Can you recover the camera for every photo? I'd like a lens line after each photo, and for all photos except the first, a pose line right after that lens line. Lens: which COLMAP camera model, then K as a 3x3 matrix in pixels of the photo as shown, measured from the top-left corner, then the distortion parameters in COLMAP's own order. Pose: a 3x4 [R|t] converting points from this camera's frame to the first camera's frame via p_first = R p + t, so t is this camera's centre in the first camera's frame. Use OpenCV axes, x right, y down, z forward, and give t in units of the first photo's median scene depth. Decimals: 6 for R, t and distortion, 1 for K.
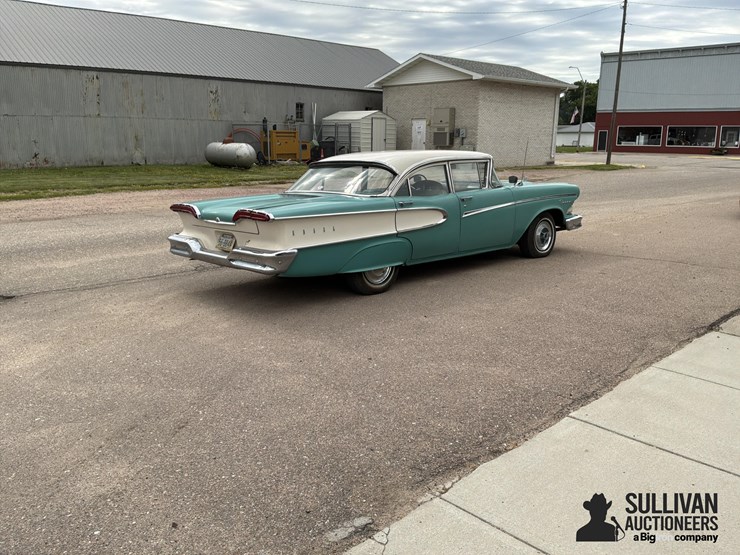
lens RADIAL K [[617.4, 0, 370.3], [0, 617.4, 280.2], [0, 0, 1]] dist [0.084630, -0.172451]
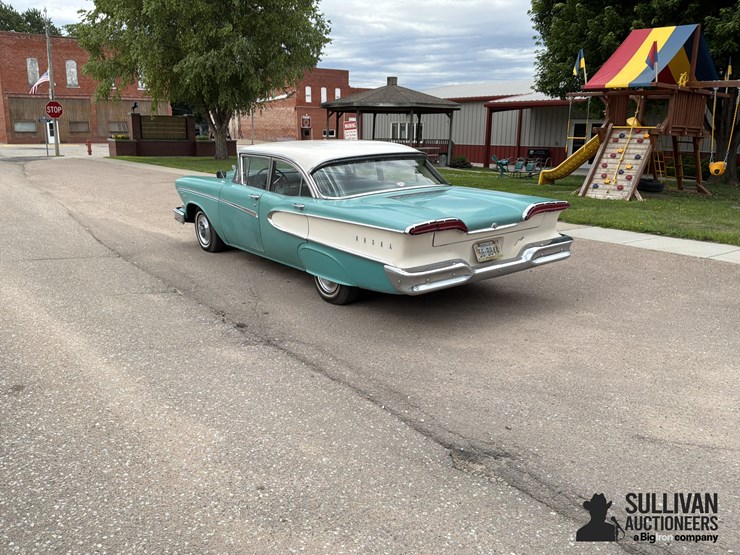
lens RADIAL K [[617.4, 0, 372.4], [0, 617.4, 280.7], [0, 0, 1]] dist [0.084630, -0.172451]
pose [[0.108444, -0.242343, 0.964111, -0.196244], [0.212879, 0.952994, 0.215604, -0.043288], [-0.971042, 0.181858, 0.154937, 0.184662]]
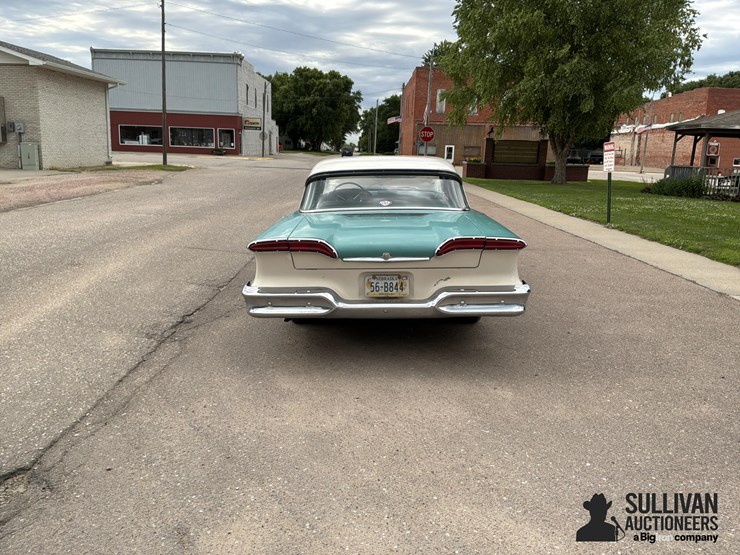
lens RADIAL K [[617.4, 0, 370.9], [0, 617.4, 280.4], [0, 0, 1]] dist [0.084630, -0.172451]
pose [[0.685536, -0.140708, 0.714312, -0.135304], [0.138854, 0.988405, 0.061440, -0.020273], [-0.714675, 0.057066, 0.697125, 0.092445]]
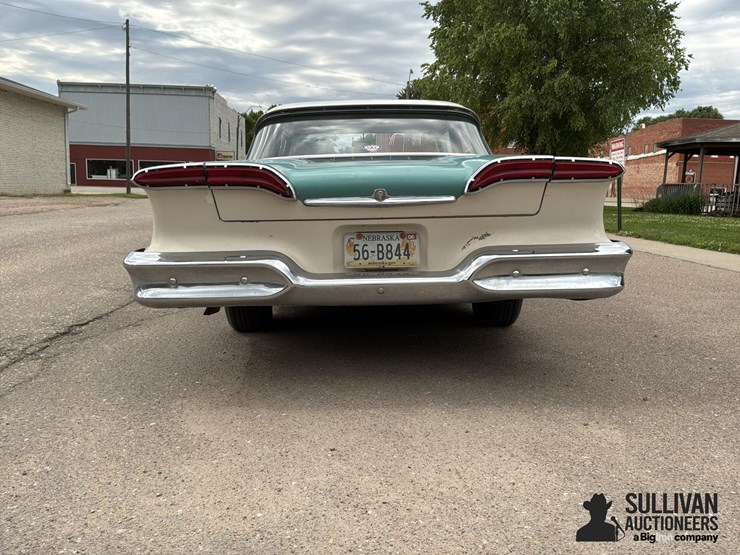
lens RADIAL K [[617.4, 0, 373.3], [0, 617.4, 281.7], [0, 0, 1]] dist [0.084630, -0.172451]
pose [[0.654417, -0.107593, 0.748439, -0.098547], [0.151995, 0.988339, 0.009180, -0.007918], [-0.740699, 0.107752, 0.663140, 0.131157]]
